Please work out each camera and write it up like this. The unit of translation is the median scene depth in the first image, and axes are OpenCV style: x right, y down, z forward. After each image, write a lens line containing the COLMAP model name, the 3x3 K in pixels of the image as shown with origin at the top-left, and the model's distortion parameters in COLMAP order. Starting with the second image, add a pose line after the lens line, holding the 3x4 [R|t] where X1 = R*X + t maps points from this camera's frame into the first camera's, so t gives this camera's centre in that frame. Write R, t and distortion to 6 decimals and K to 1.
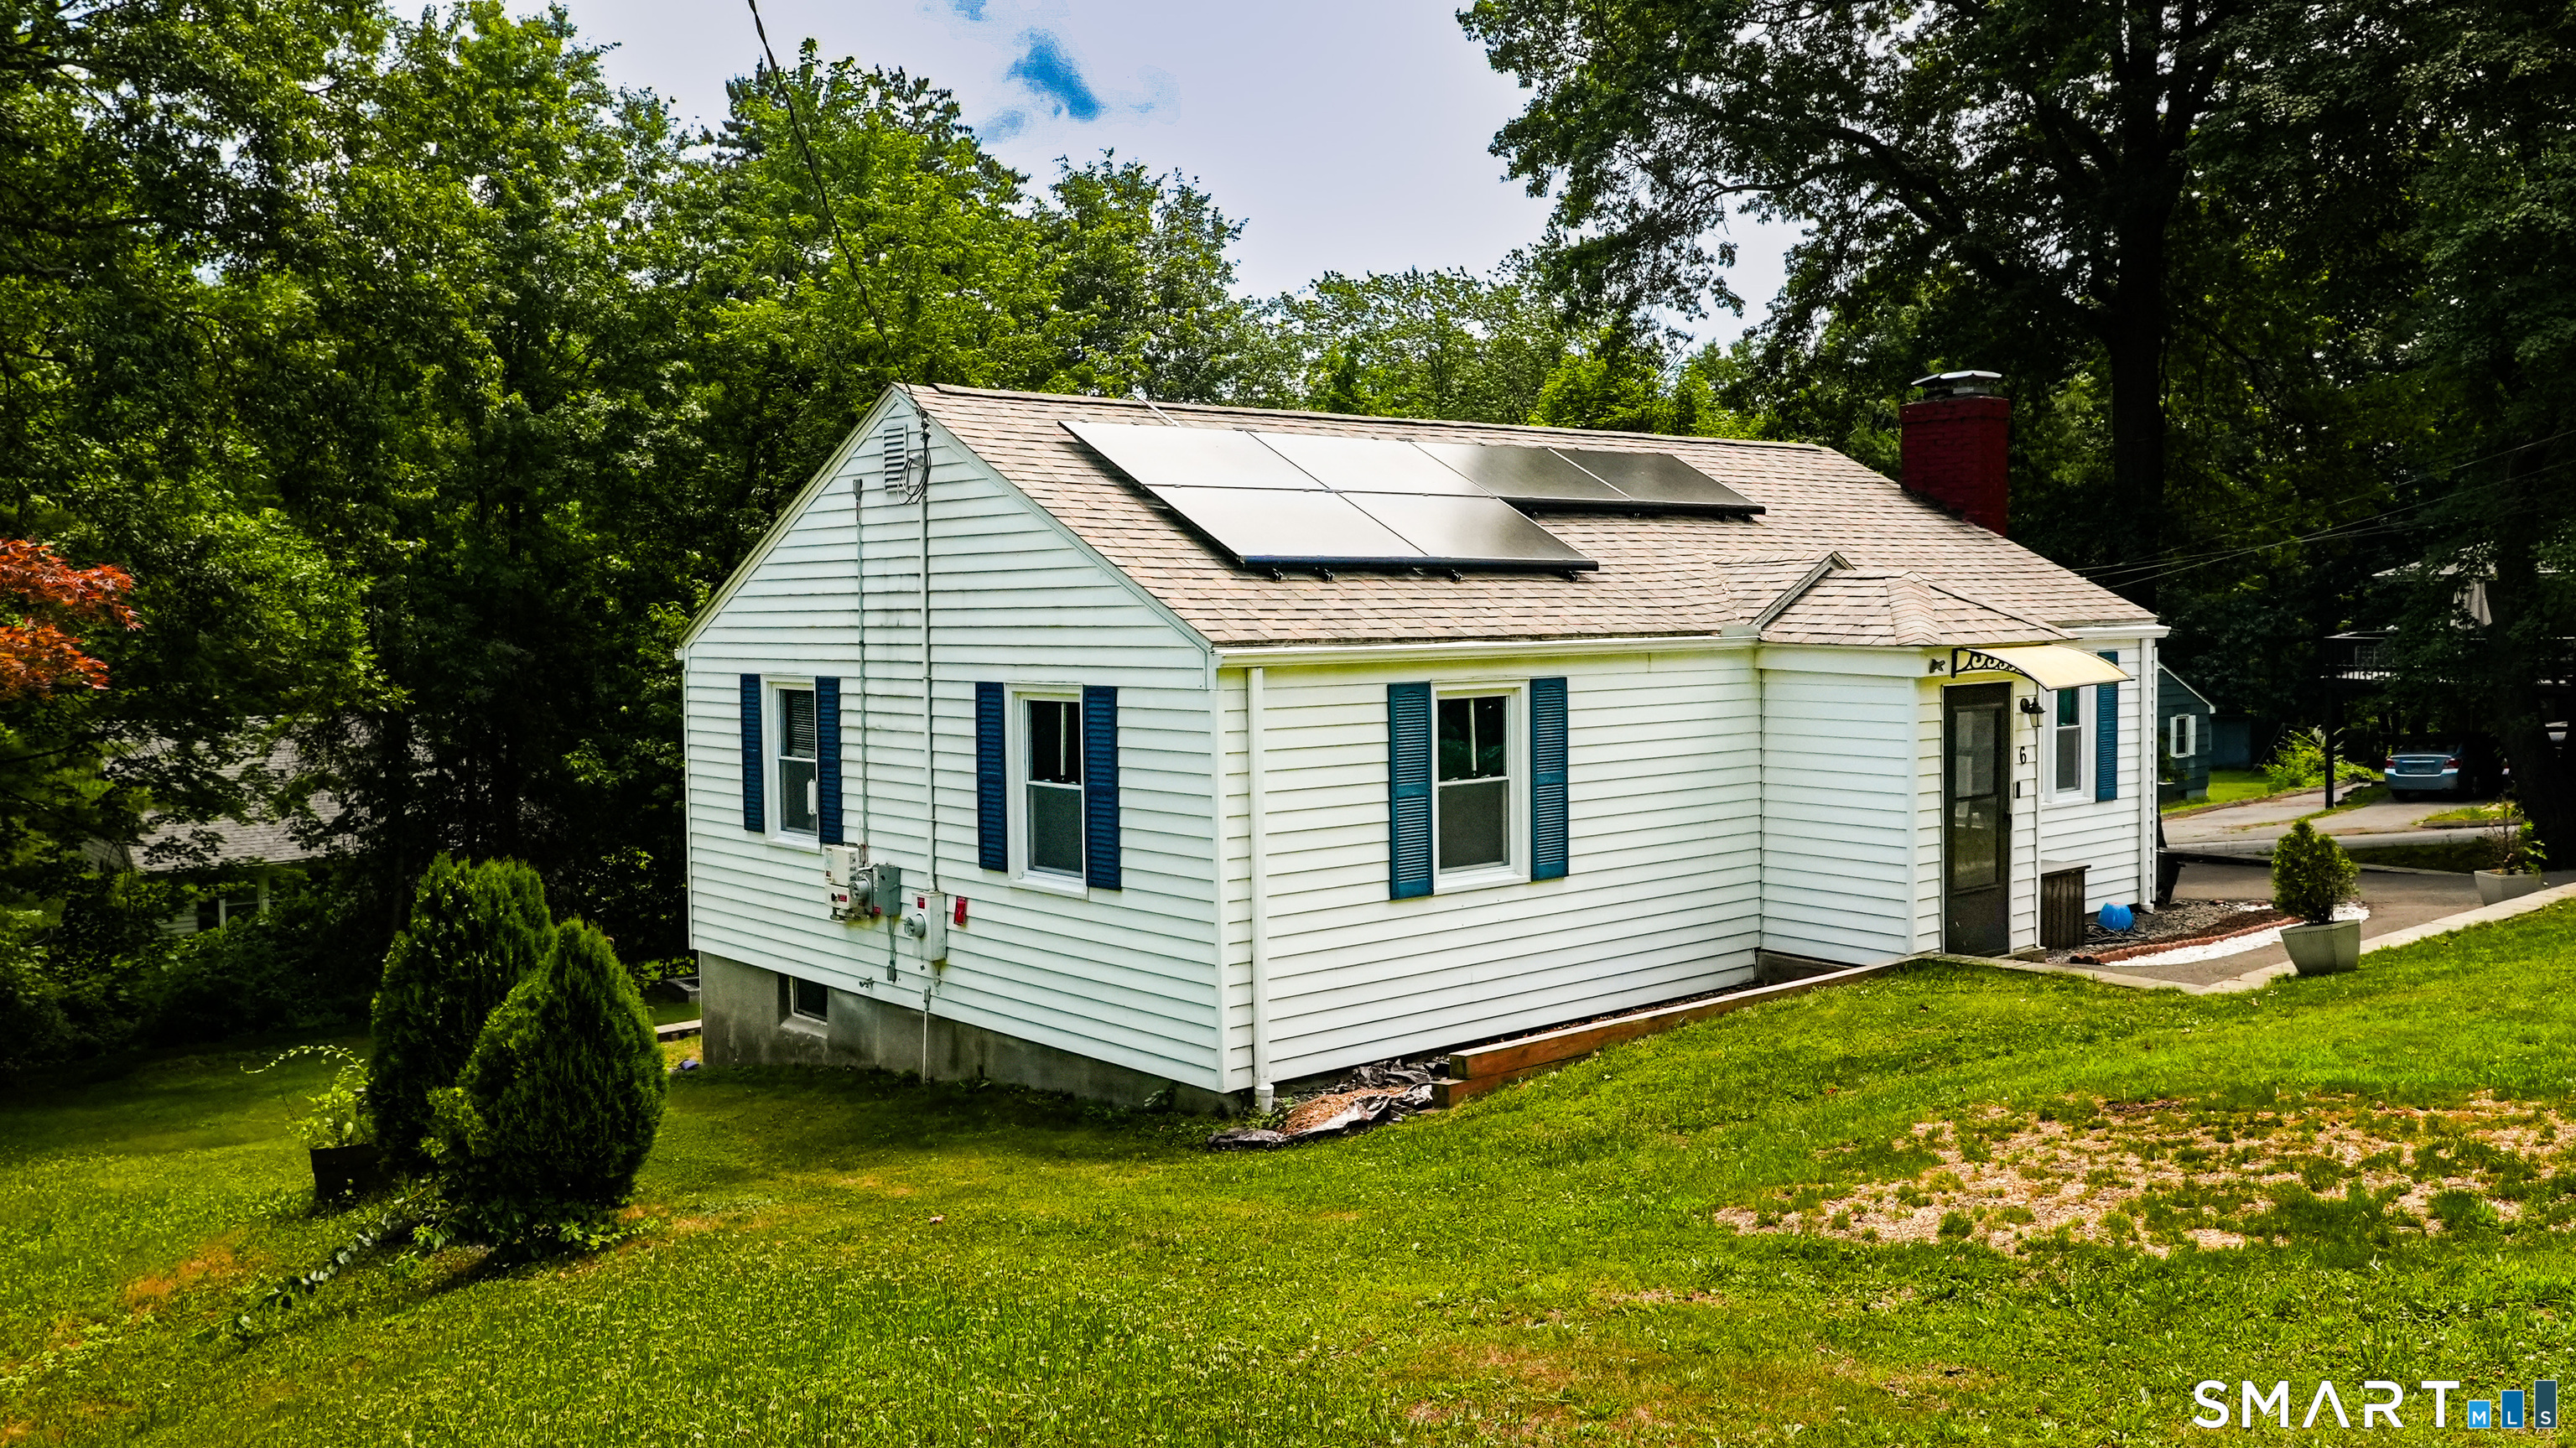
lens RADIAL K [[2024.7, 0, 1286.2], [0, 2024.7, 730.3], [0, 0, 1]] dist [-0.011527, 0.000032]
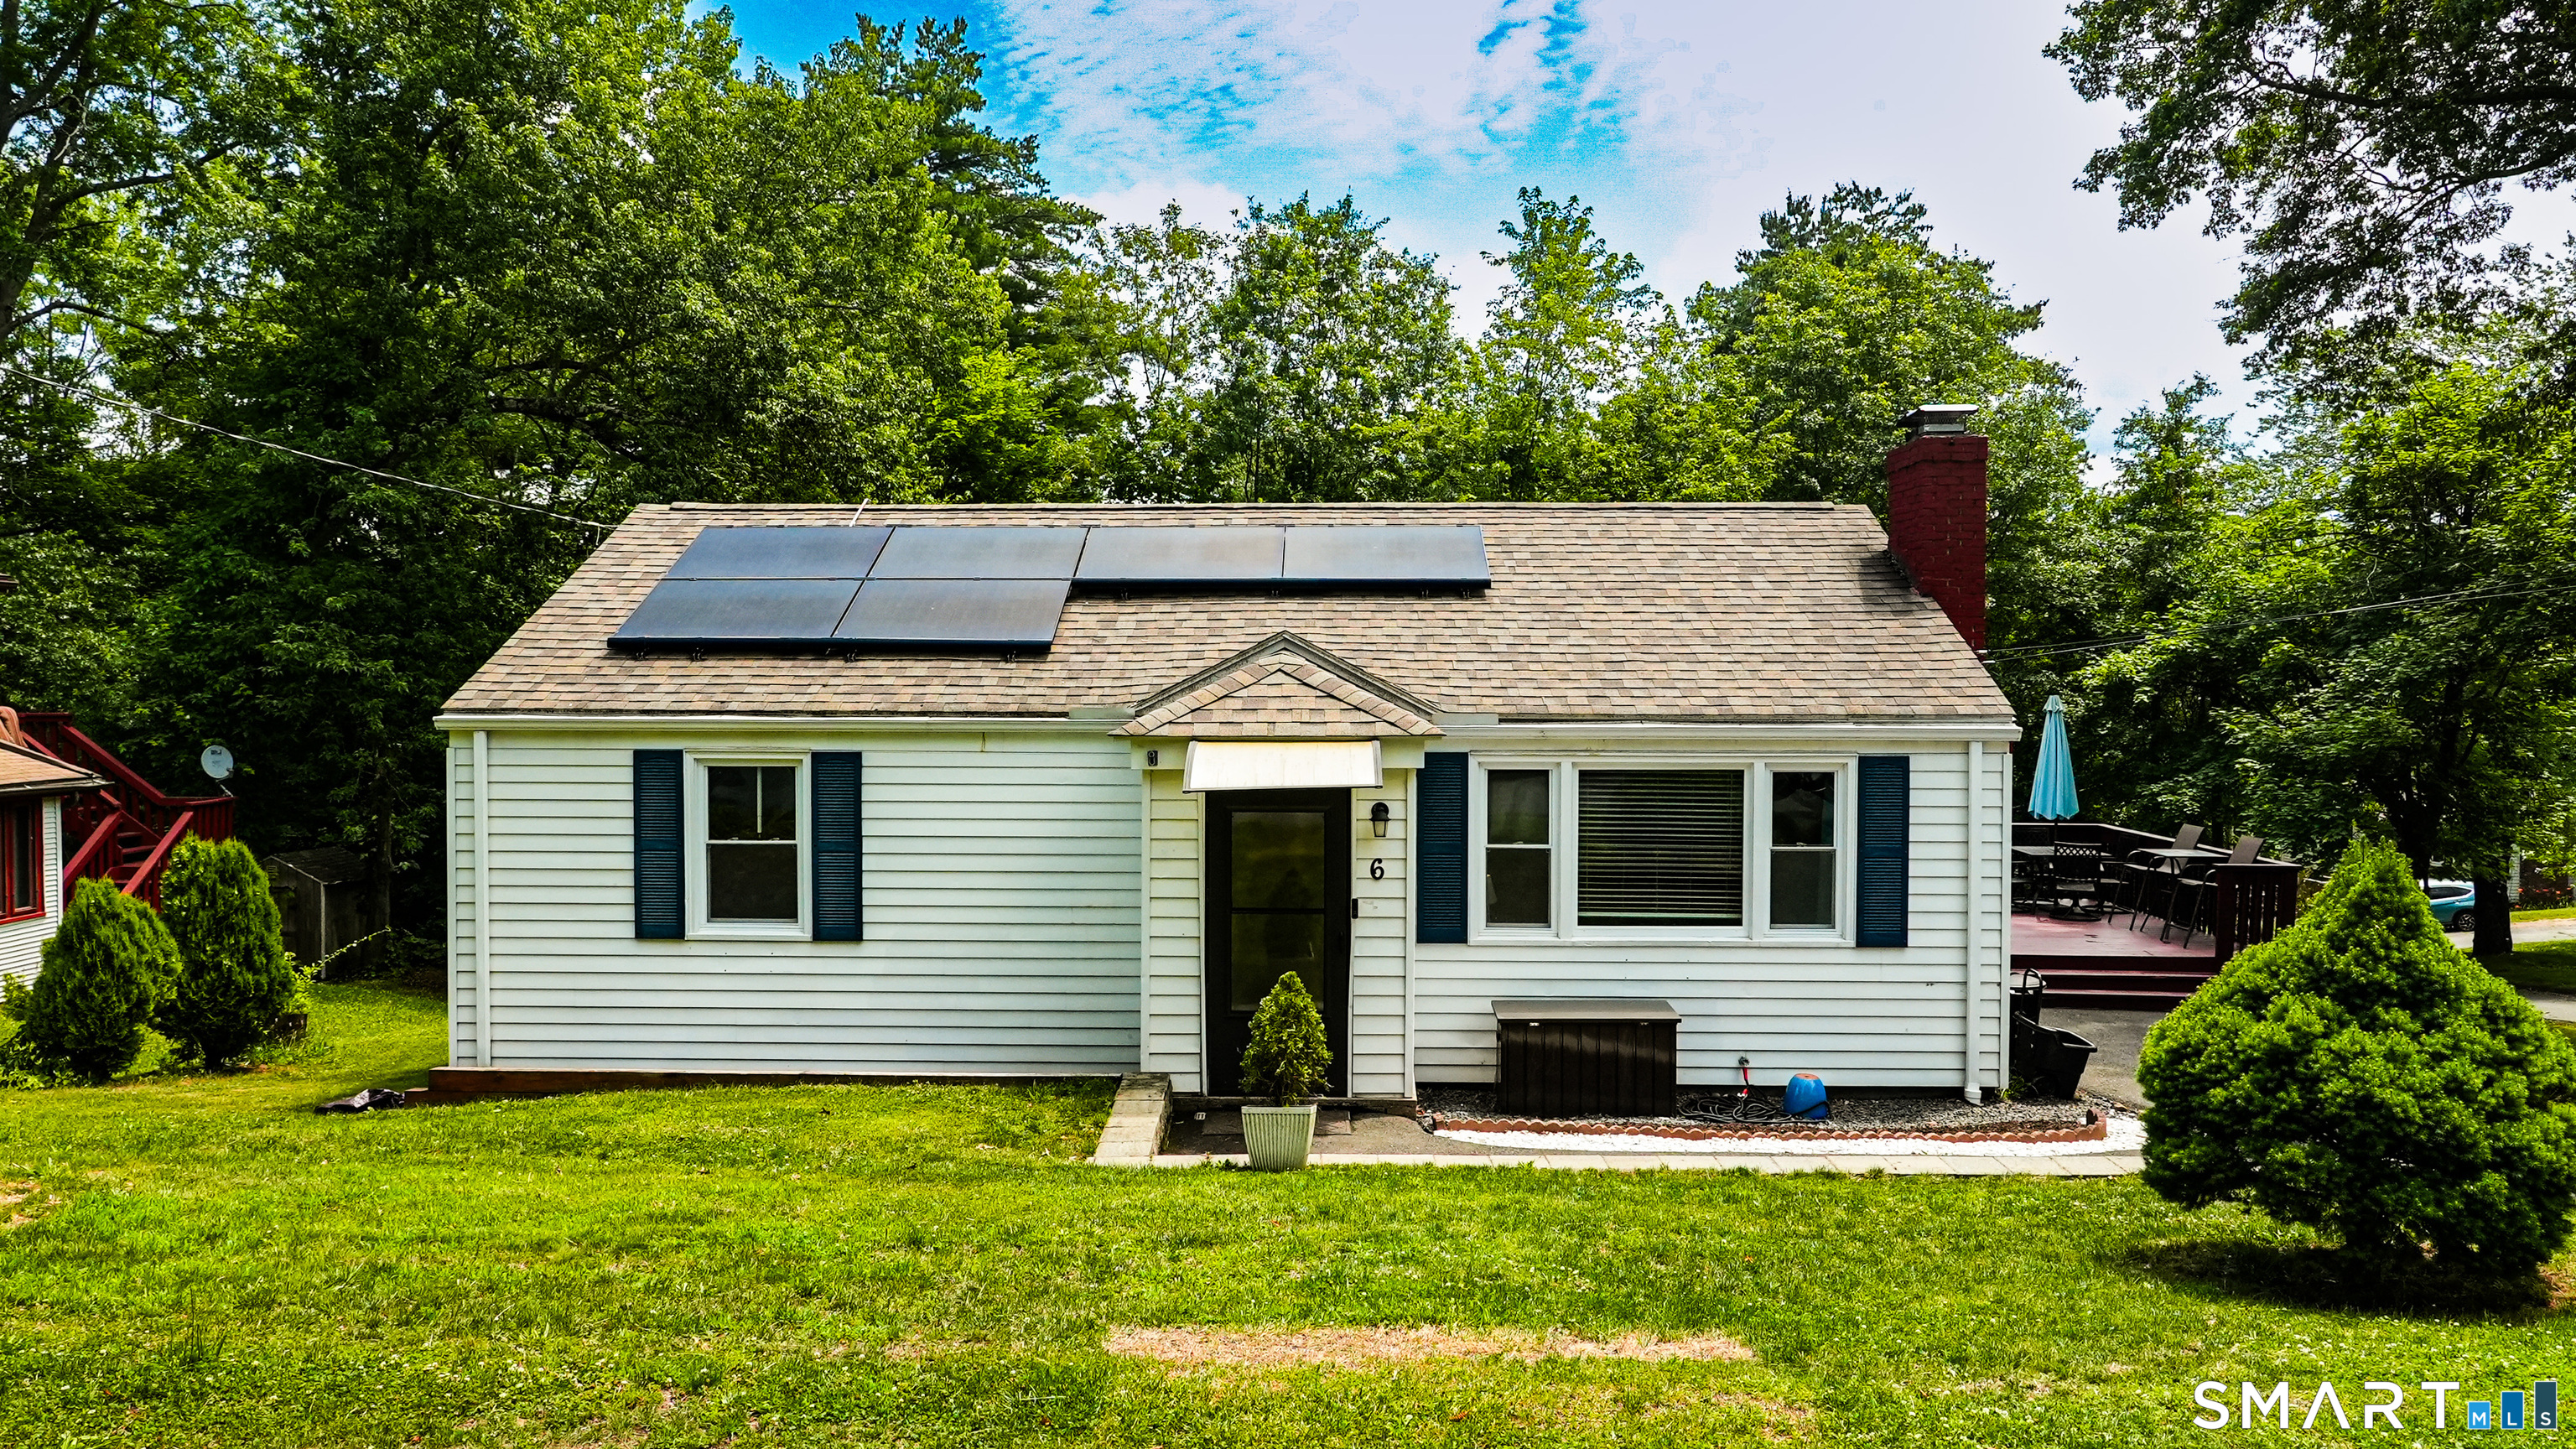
lens RADIAL K [[1743.4, 0, 1286.3], [0, 1743.4, 721.7], [0, 0, 1]] dist [-0.022723, -0.006182]
pose [[0.739206, 0.033045, -0.672668, 0.910364], [-0.054088, 0.998482, -0.010387, -0.044721], [0.671304, 0.044062, 0.739871, 0.474842]]
